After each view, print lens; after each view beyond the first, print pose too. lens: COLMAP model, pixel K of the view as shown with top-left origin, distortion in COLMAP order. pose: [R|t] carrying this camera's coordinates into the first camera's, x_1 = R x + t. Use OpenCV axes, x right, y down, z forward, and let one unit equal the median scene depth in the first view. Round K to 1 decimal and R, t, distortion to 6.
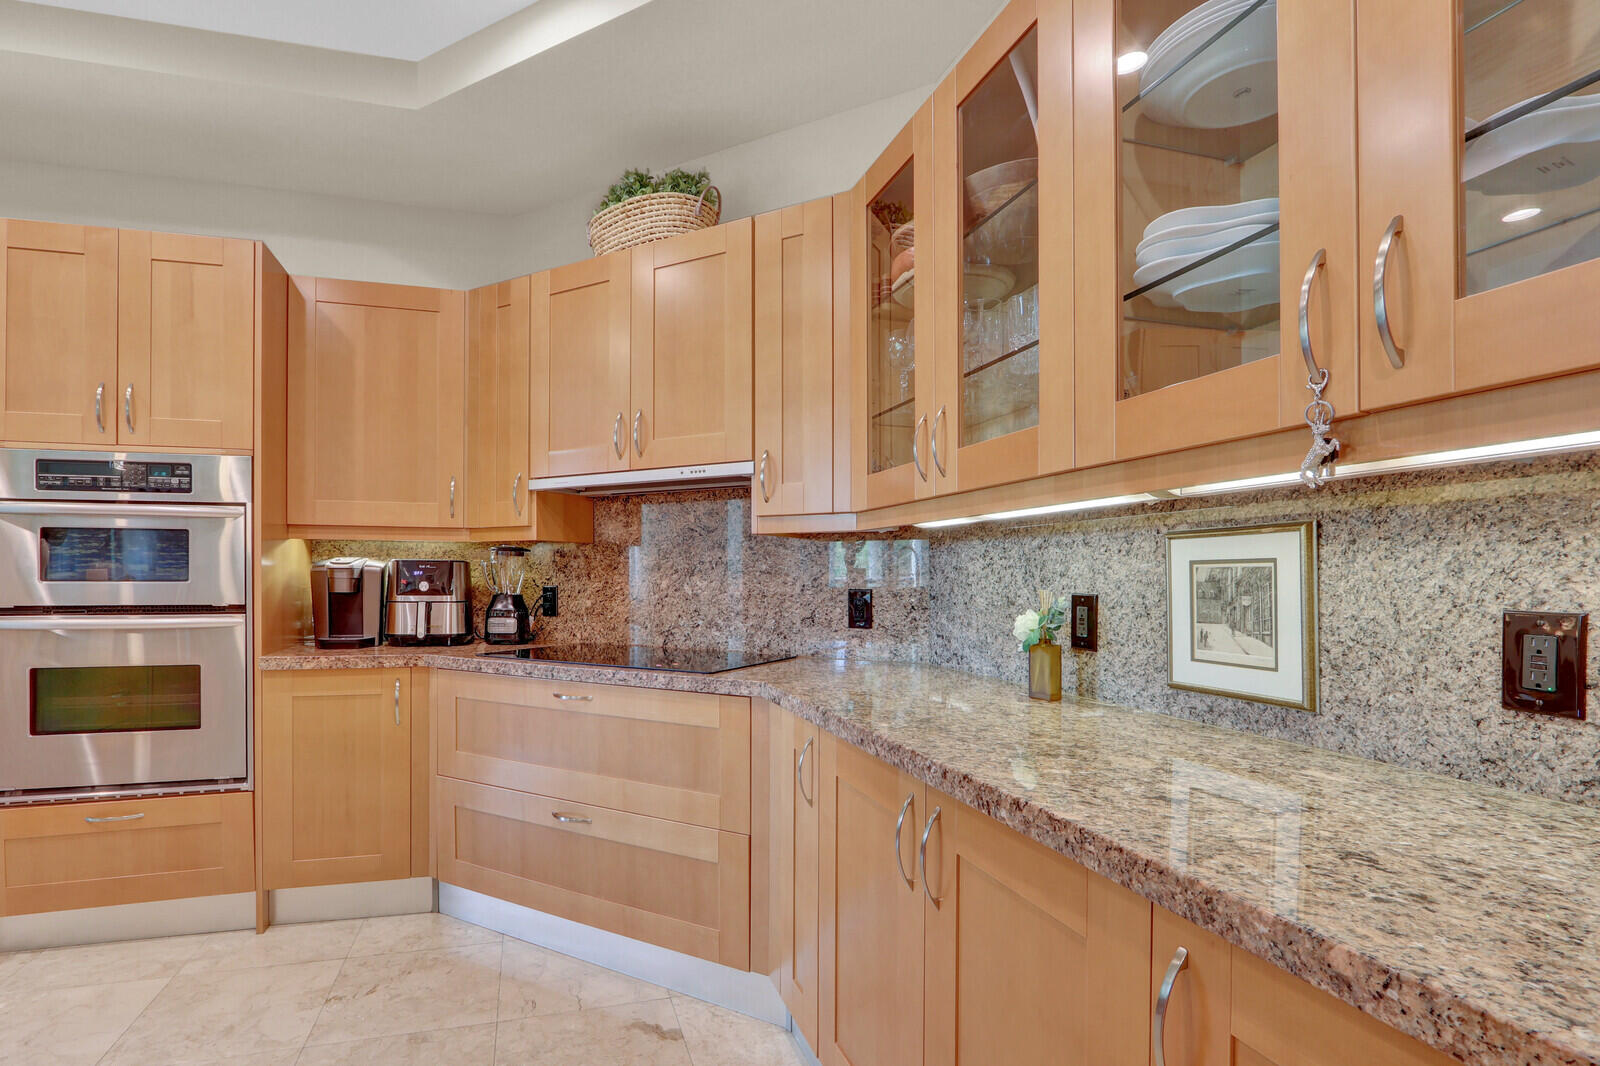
lens RADIAL K [[752.7, 0, 795.4], [0, 752.7, 562.1], [0, 0, 1]] dist [-0.024787, 0.007024]
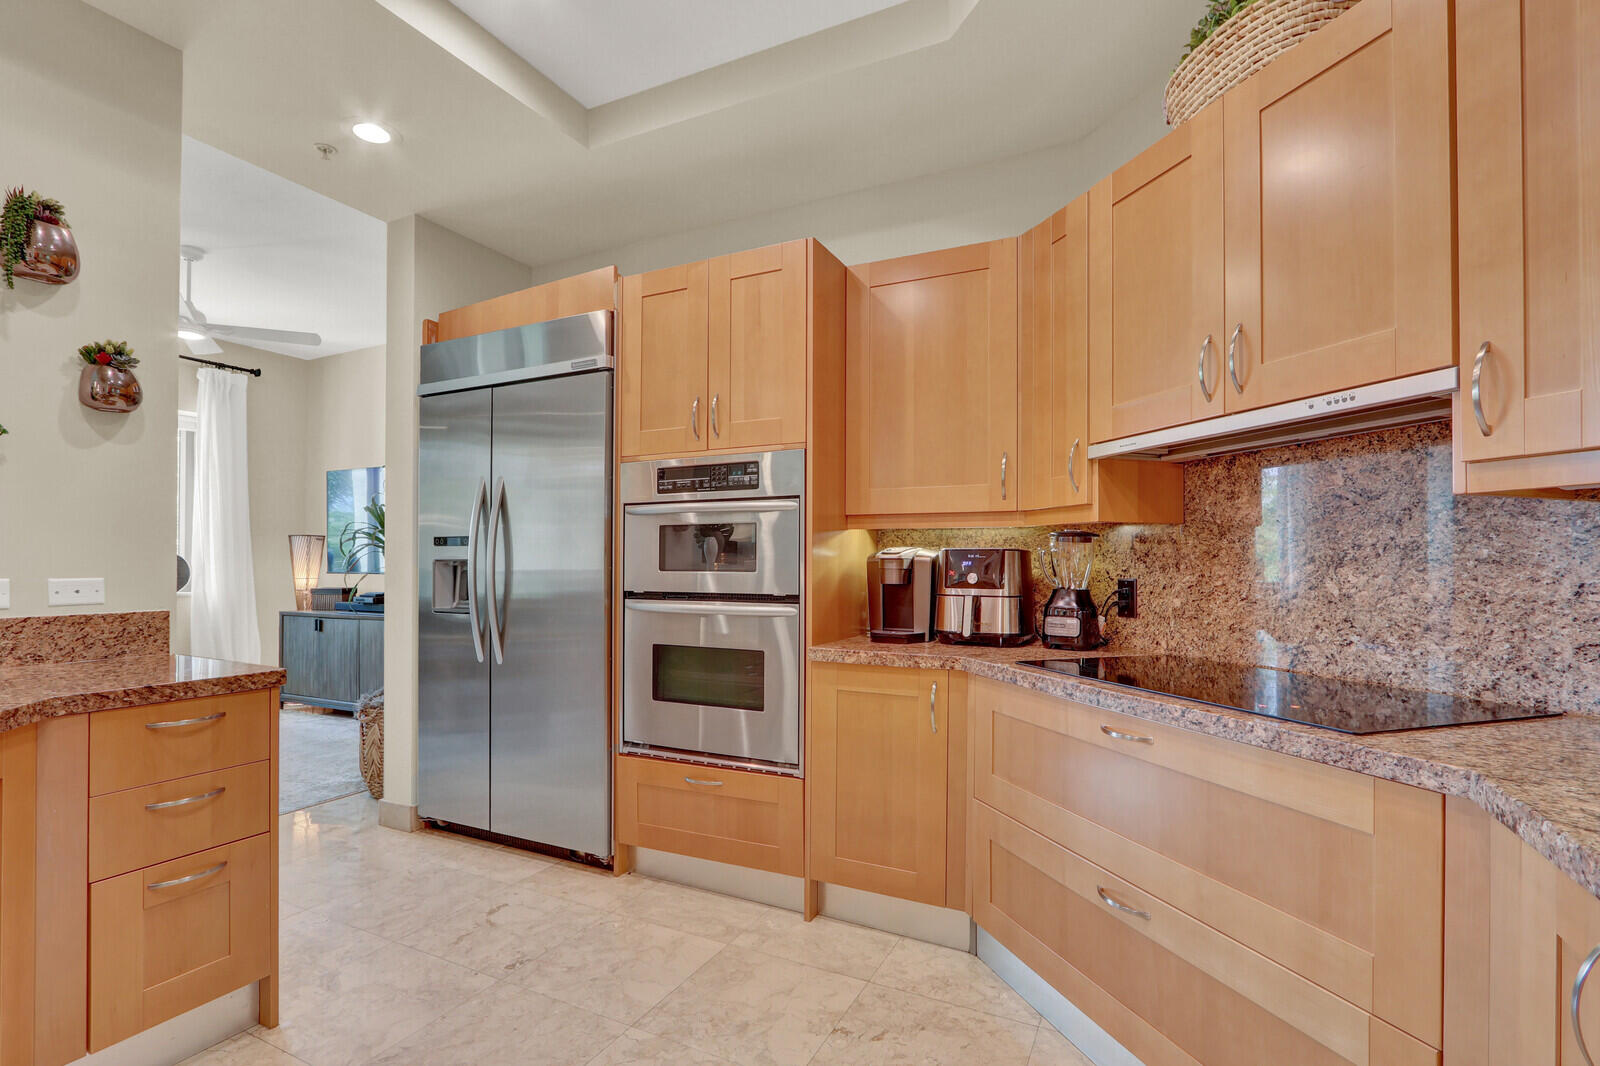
lens RADIAL K [[752.7, 0, 795.4], [0, 752.7, 562.1], [0, 0, 1]] dist [-0.024787, 0.007024]
pose [[0.695841, -0.002364, -0.718192, -0.001127], [0.012483, 0.999883, 0.008803, 0.002702], [0.718087, -0.015090, 0.695789, 0.231856]]
